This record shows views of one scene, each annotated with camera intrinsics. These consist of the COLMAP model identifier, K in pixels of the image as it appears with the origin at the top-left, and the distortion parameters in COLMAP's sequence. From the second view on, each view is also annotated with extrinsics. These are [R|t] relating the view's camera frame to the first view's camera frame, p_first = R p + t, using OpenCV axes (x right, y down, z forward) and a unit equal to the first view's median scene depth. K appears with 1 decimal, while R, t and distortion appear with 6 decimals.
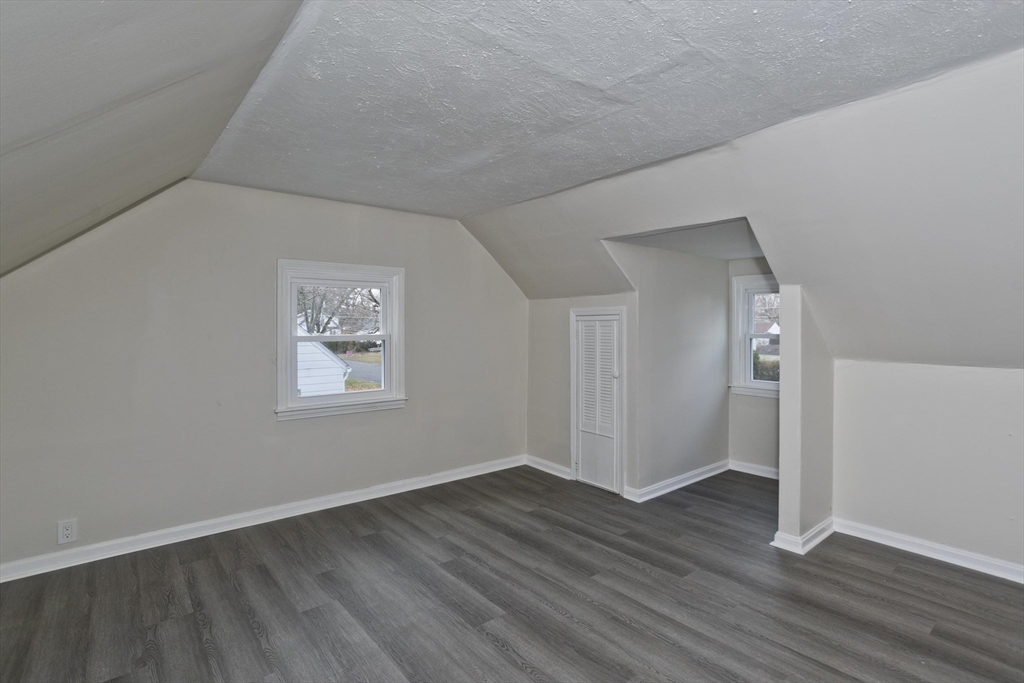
lens RADIAL K [[498.2, 0, 511.4], [0, 498.2, 336.2], [0, 0, 1]] dist [0.000301, 0.001149]
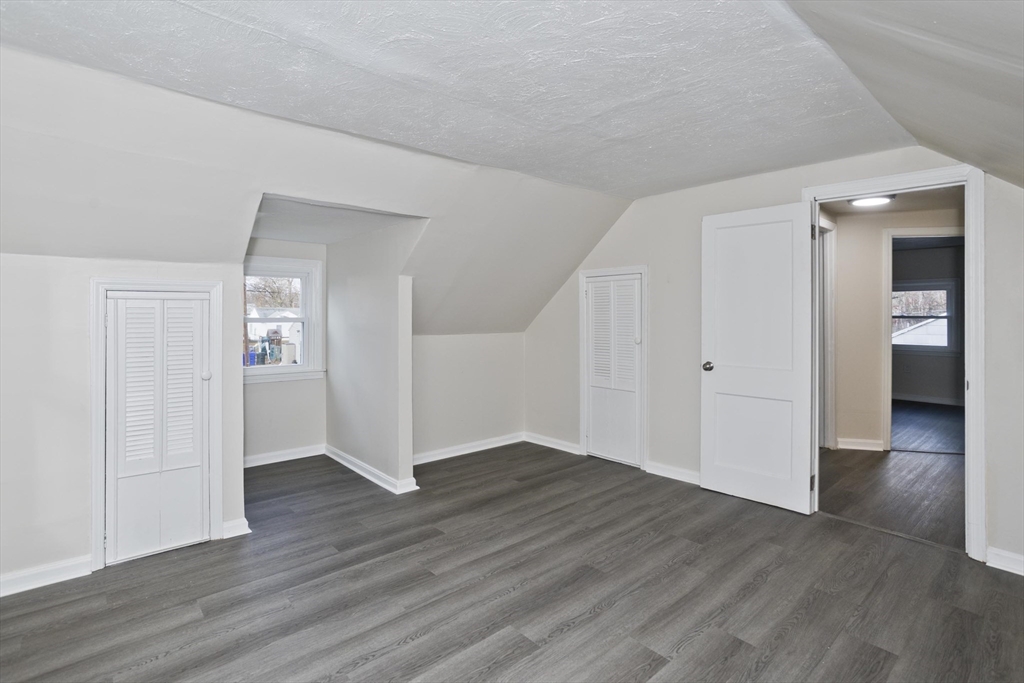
lens RADIAL K [[508.9, 0, 510.5], [0, 508.9, 326.2], [0, 0, 1]] dist [-0.002706, 0.000869]
pose [[-0.043061, -0.018804, 0.998895, -0.848890], [0.010683, 0.999757, 0.019281, -0.000960], [-0.999015, 0.011501, -0.042850, 0.958064]]
